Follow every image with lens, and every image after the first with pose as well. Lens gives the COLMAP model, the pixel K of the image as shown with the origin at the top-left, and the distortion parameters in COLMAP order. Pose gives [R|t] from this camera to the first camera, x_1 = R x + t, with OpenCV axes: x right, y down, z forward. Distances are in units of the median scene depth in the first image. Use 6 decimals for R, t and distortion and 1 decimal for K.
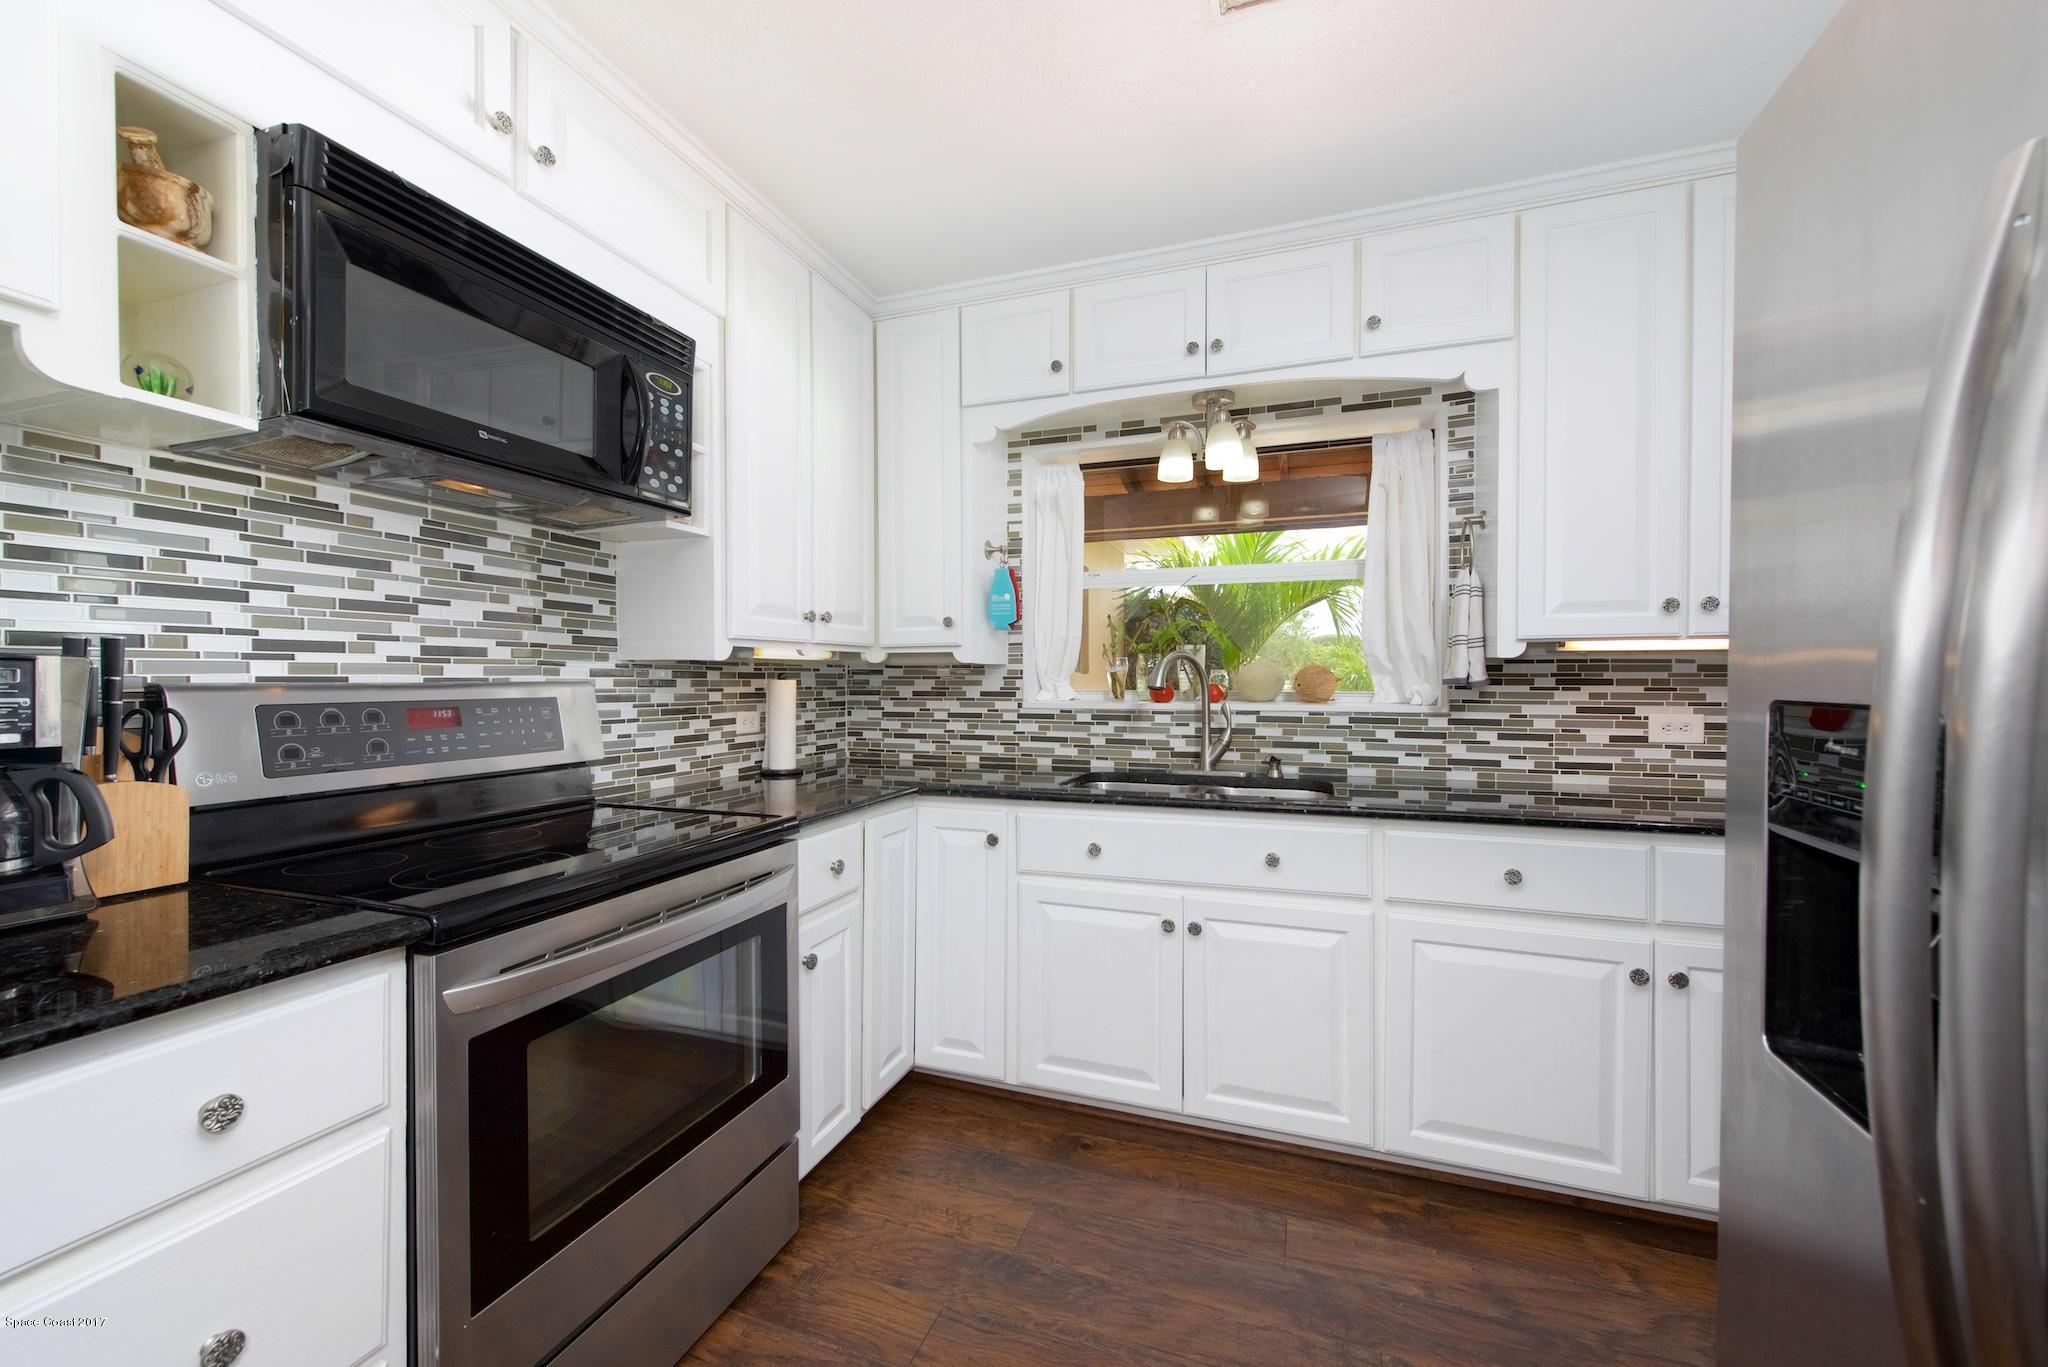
lens RADIAL K [[804.0, 0, 1022.8], [0, 804.0, 678.5], [0, 0, 1]] dist [0.003274, 0.000136]
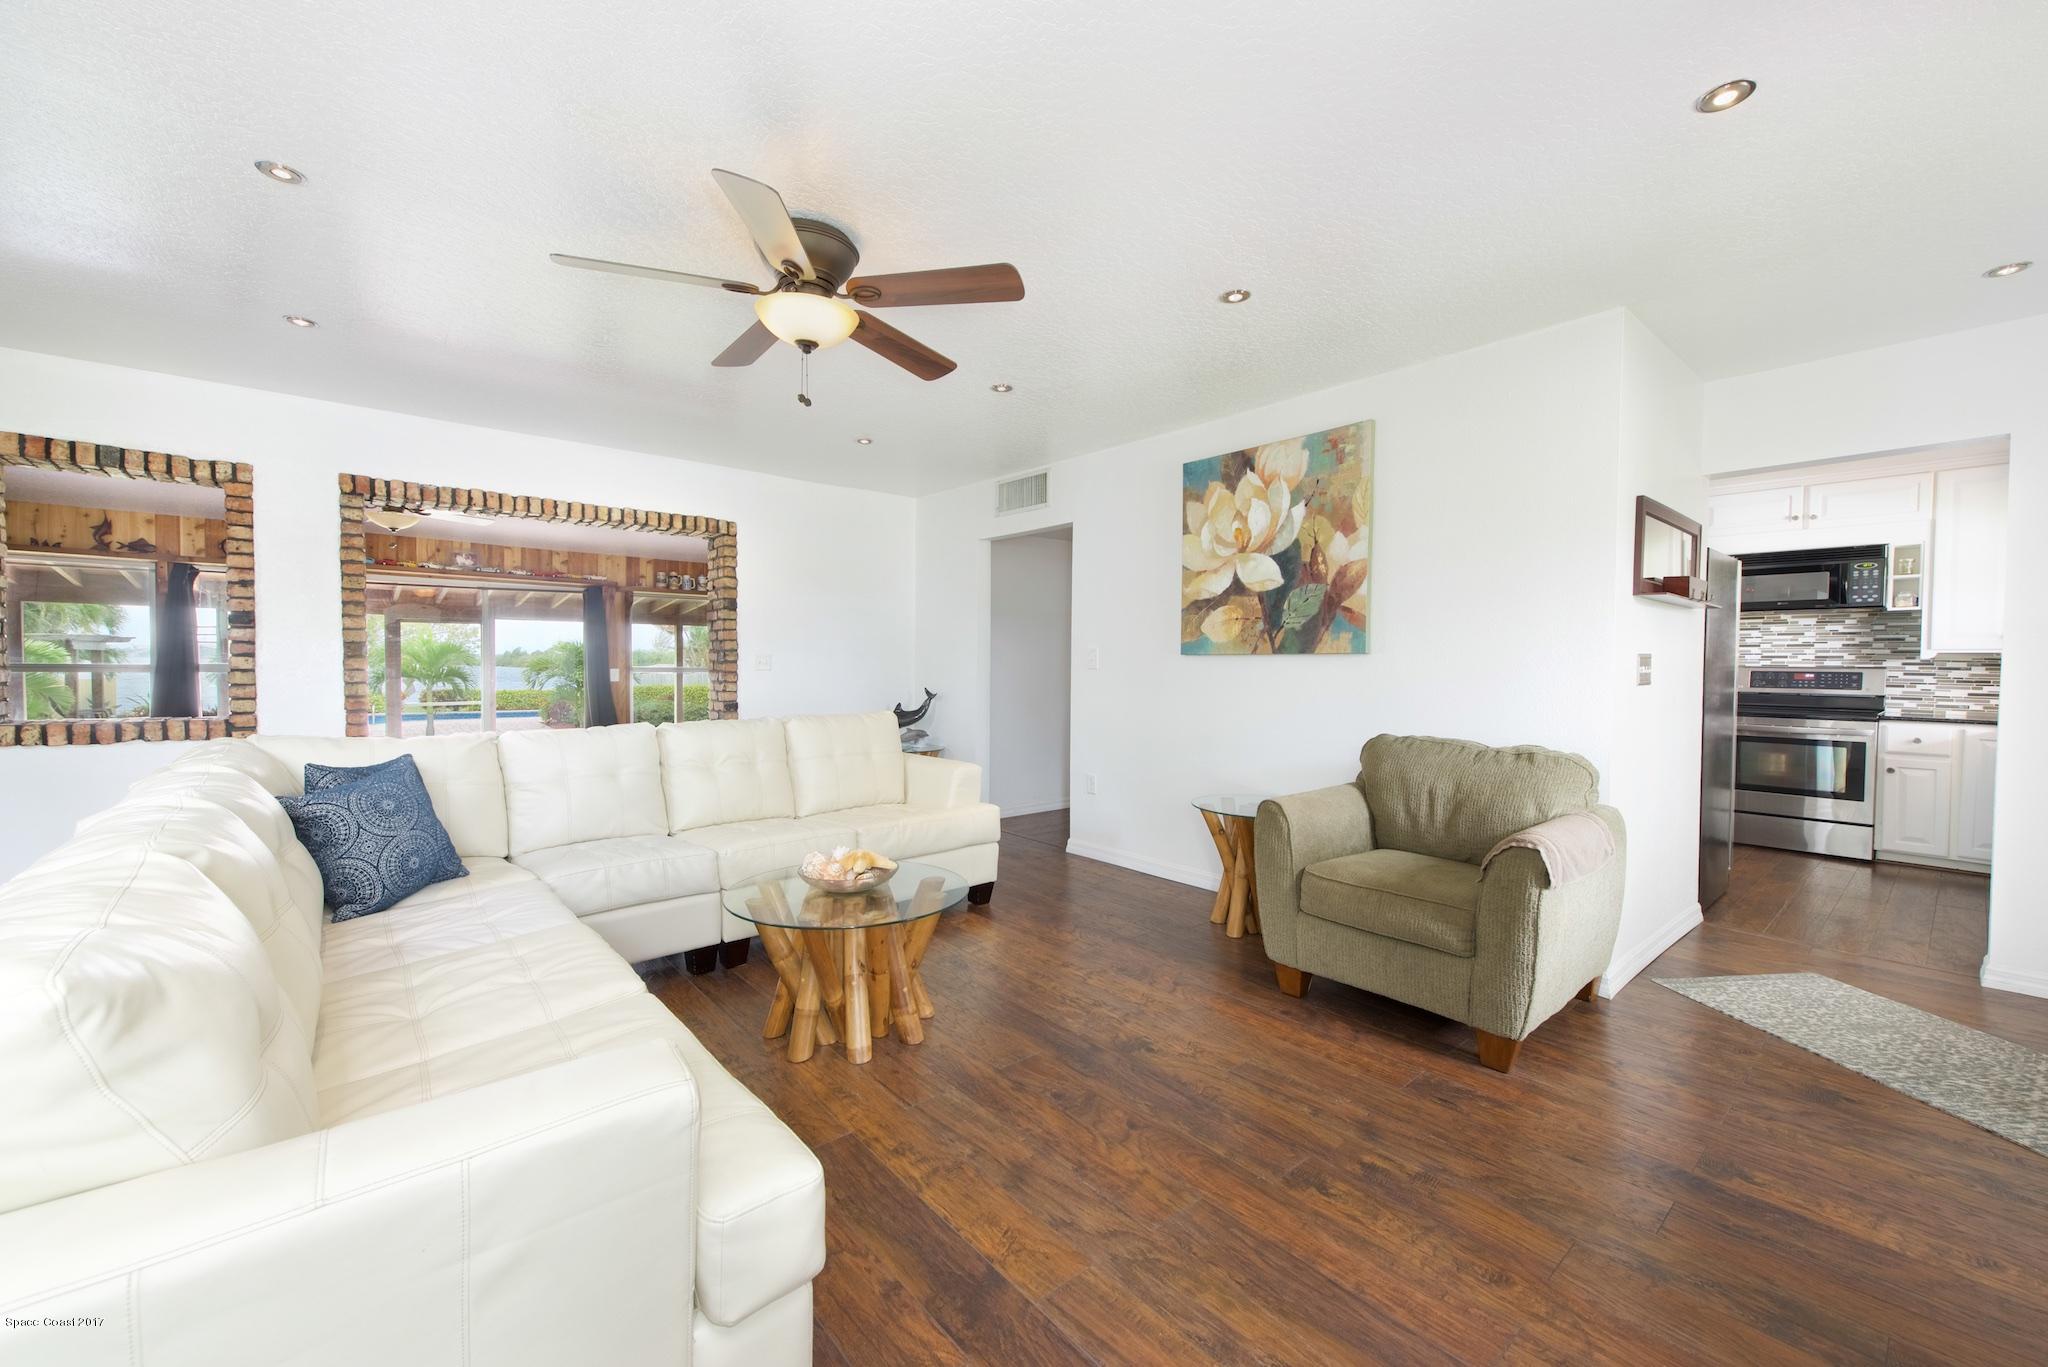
lens RADIAL K [[804.0, 0, 1016.5], [0, 804.0, 683.2], [0, 0, 1]] dist [0.003274, 0.000136]
pose [[-0.501789, 0.018195, -0.864799, 2.847306], [-0.012551, 0.999520, 0.028312, 0.015788], [0.864899, 0.025061, -0.501320, -0.155226]]
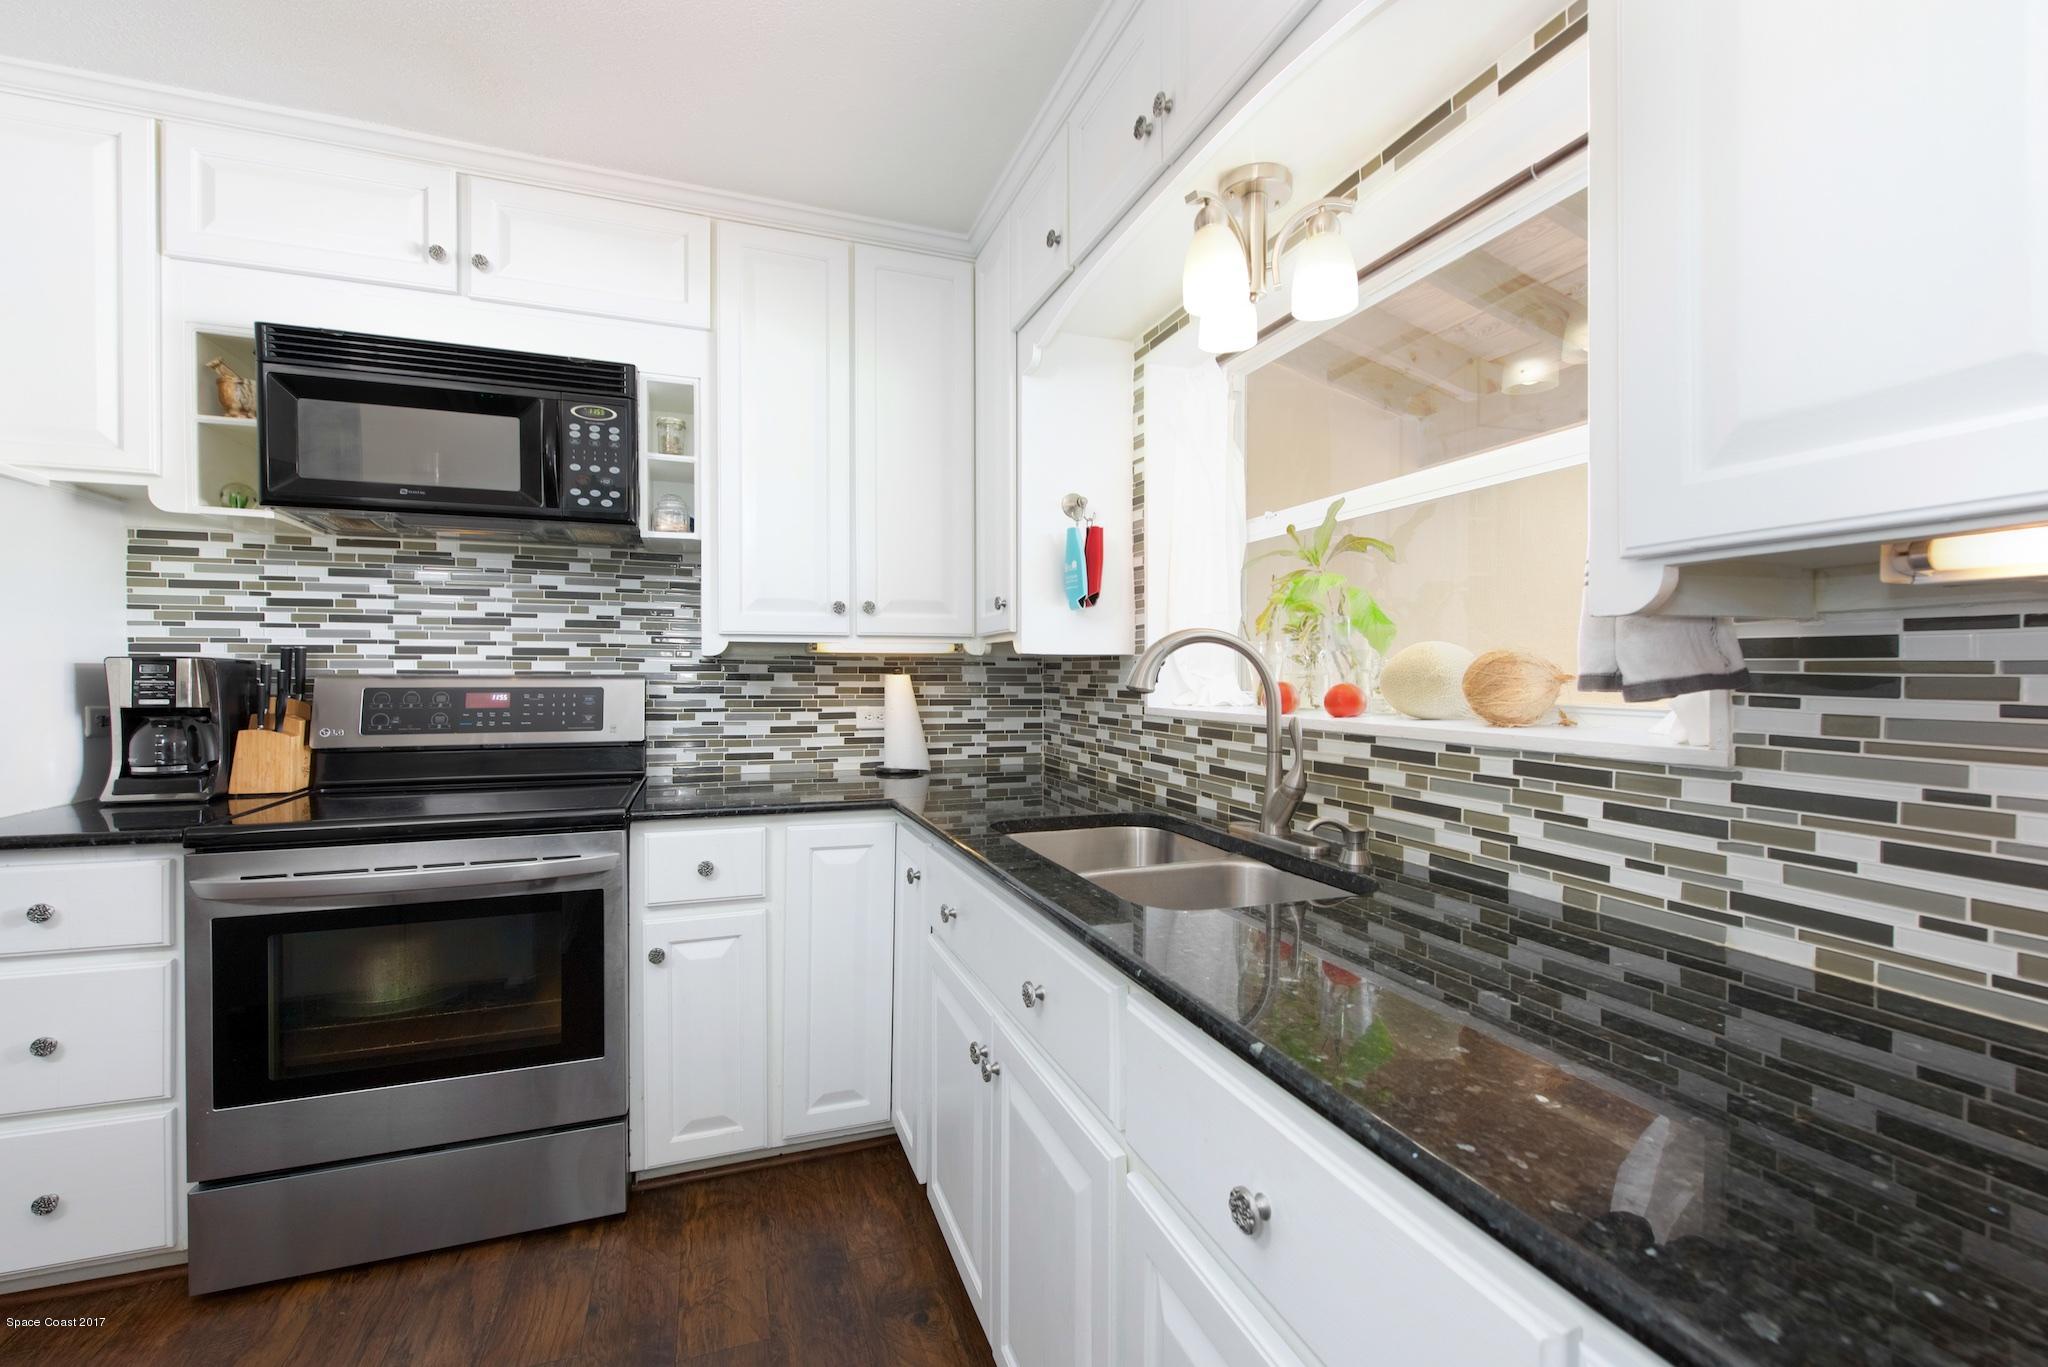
lens RADIAL K [[858.2, 0, 1021.8], [0, 858.2, 678.2], [0, 0, 1]] dist [0.002254, -0.001590]
pose [[0.637321, 0.006425, -0.770572, 0.674077], [-0.003102, 0.999979, 0.005773, -0.000206], [0.770592, -0.001289, 0.637327, 0.534038]]
